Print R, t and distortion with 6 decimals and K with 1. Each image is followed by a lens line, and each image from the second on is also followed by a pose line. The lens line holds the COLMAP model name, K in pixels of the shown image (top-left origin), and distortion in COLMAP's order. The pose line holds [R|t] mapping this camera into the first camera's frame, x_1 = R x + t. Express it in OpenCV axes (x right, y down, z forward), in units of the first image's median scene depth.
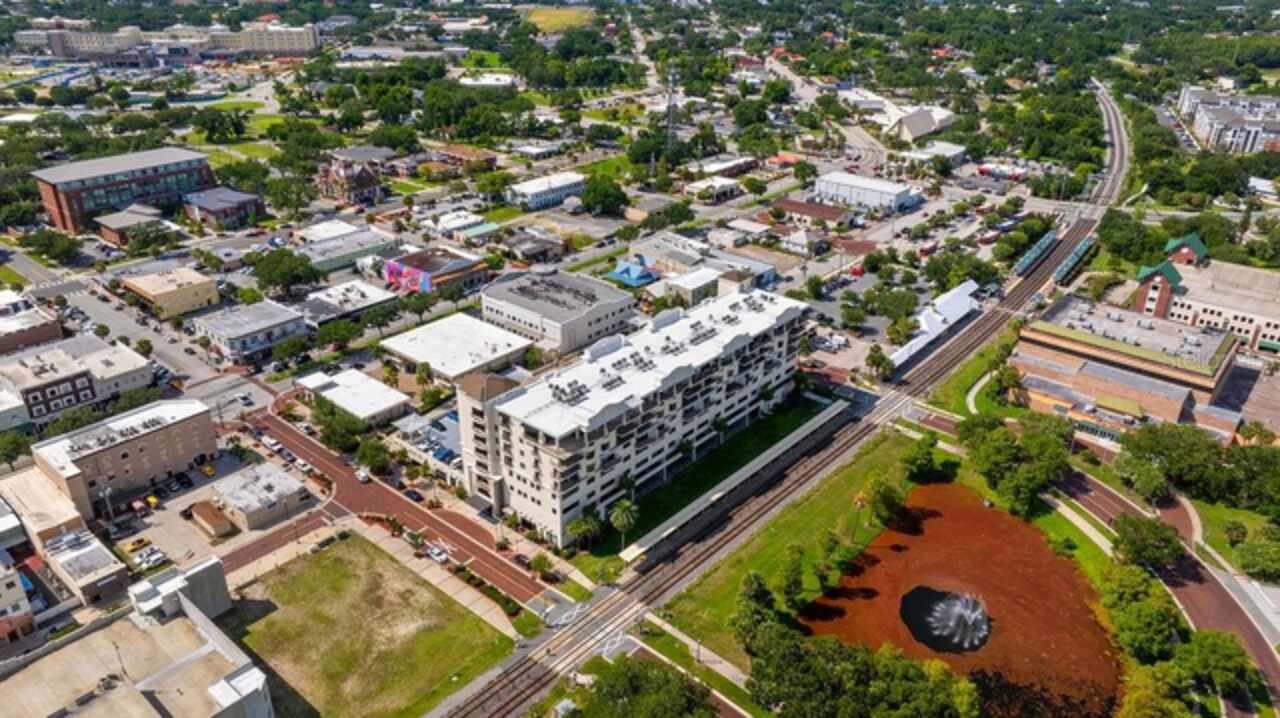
lens RADIAL K [[896.9, 0, 640.0], [0, 896.9, 359.0], [0, 0, 1]] dist [-0.010756, -0.000710]
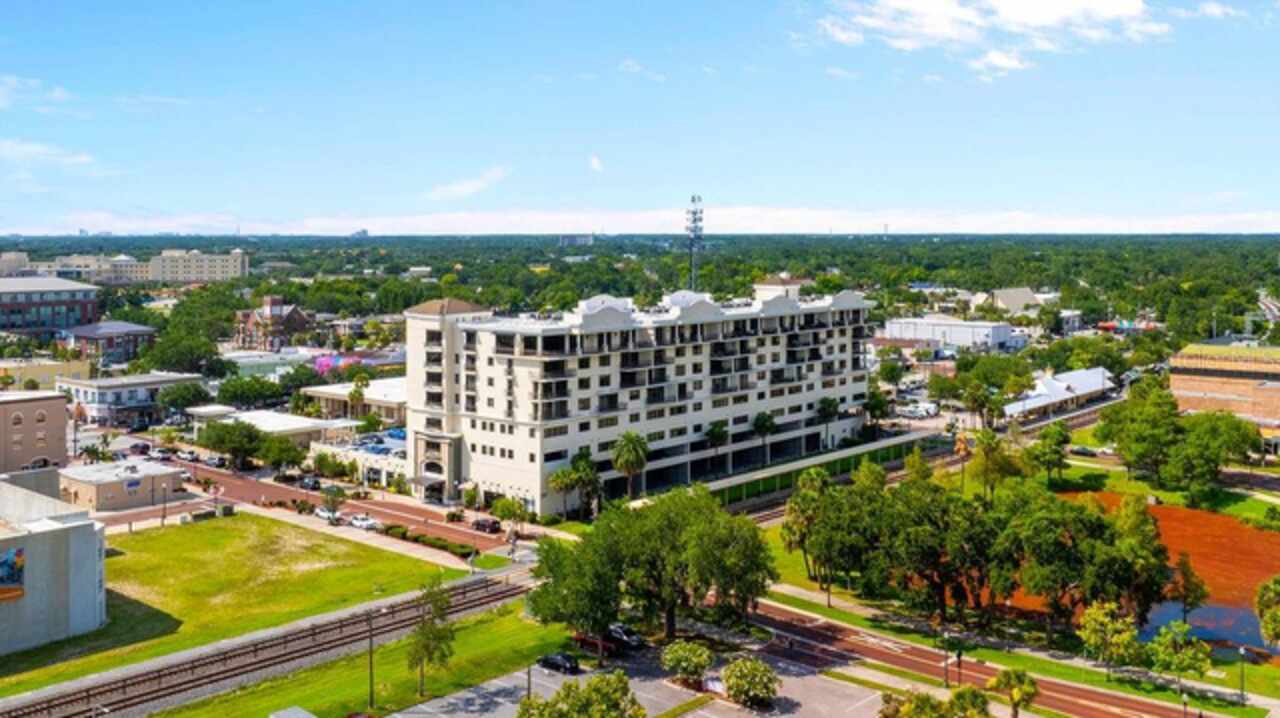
lens RADIAL K [[1229.6, 0, 640.9], [0, 1229.6, 243.8], [0, 0, 1]] dist [-0.005128, -0.011923]
pose [[0.999895, -0.008292, -0.011900, 0.003219], [0.002502, 0.906777, -0.421603, 0.418221], [0.014287, 0.421528, 0.906703, 0.047928]]
